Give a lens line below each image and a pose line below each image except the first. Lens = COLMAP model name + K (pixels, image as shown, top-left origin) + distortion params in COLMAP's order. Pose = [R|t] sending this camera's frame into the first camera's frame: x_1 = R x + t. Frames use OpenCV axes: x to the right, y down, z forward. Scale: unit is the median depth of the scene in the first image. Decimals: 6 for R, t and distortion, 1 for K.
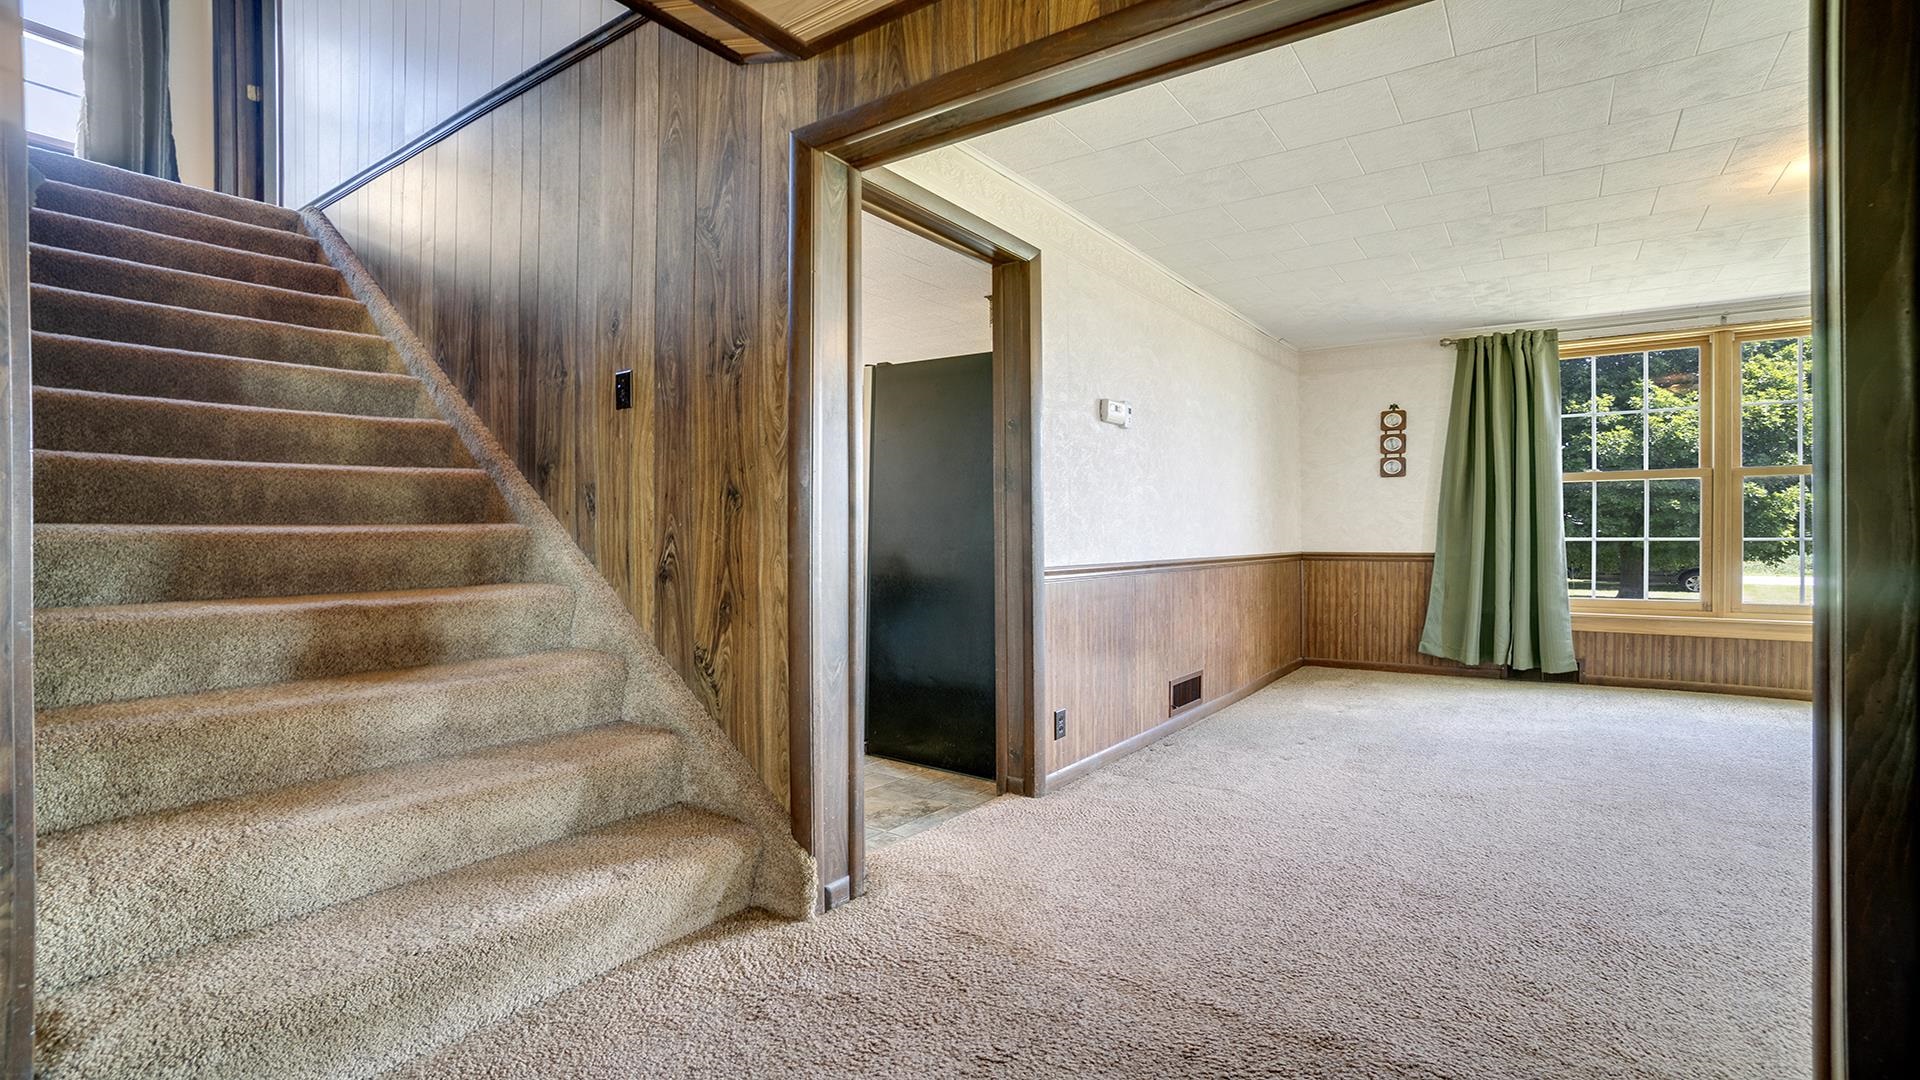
lens RADIAL K [[884.4, 0, 971.9], [0, 884.4, 534.7], [0, 0, 1]] dist [-0.031155, 0.008513]
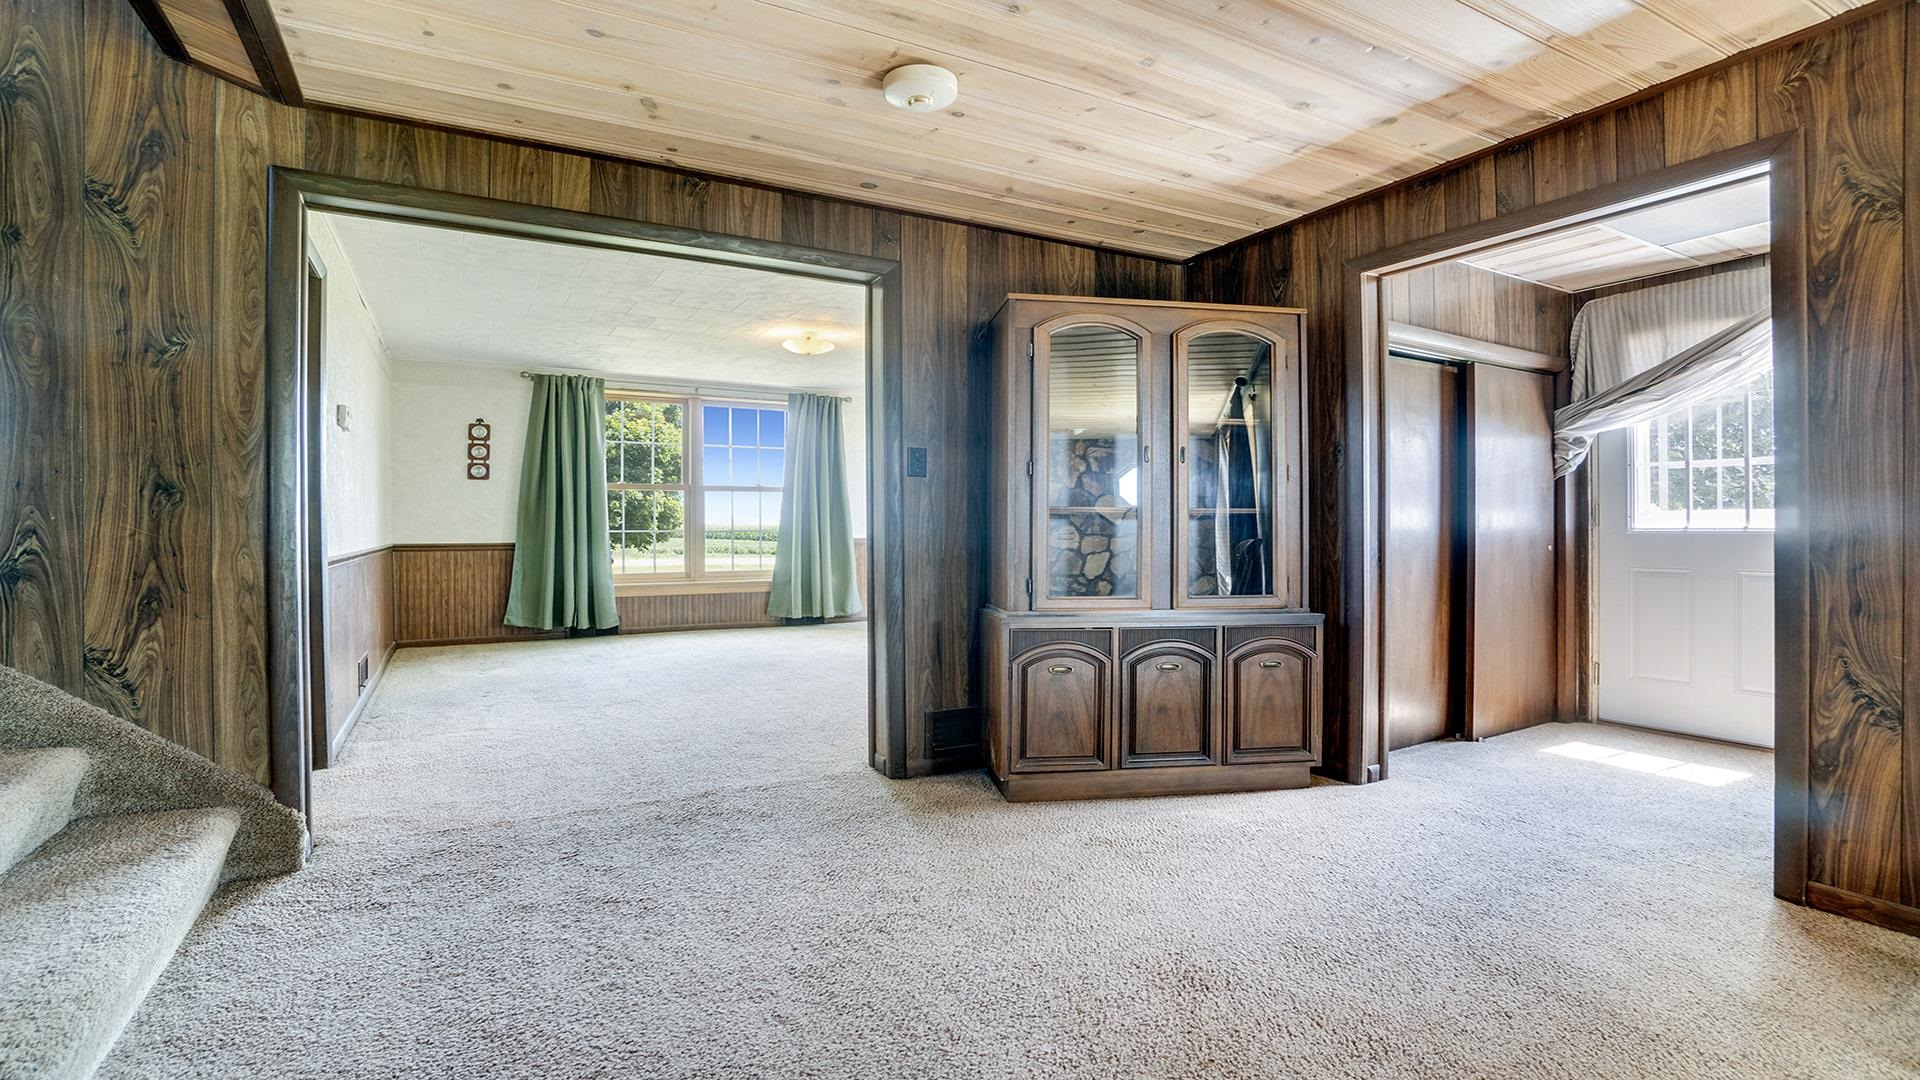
lens RADIAL K [[884.4, 0, 958.9], [0, 884.4, 532.5], [0, 0, 1]] dist [-0.031155, 0.008513]
pose [[0.433225, -0.003159, 0.901280, -0.336010], [-0.002332, 0.999987, 0.004626, -0.001347], [-0.901283, -0.004106, 0.433212, -0.105745]]
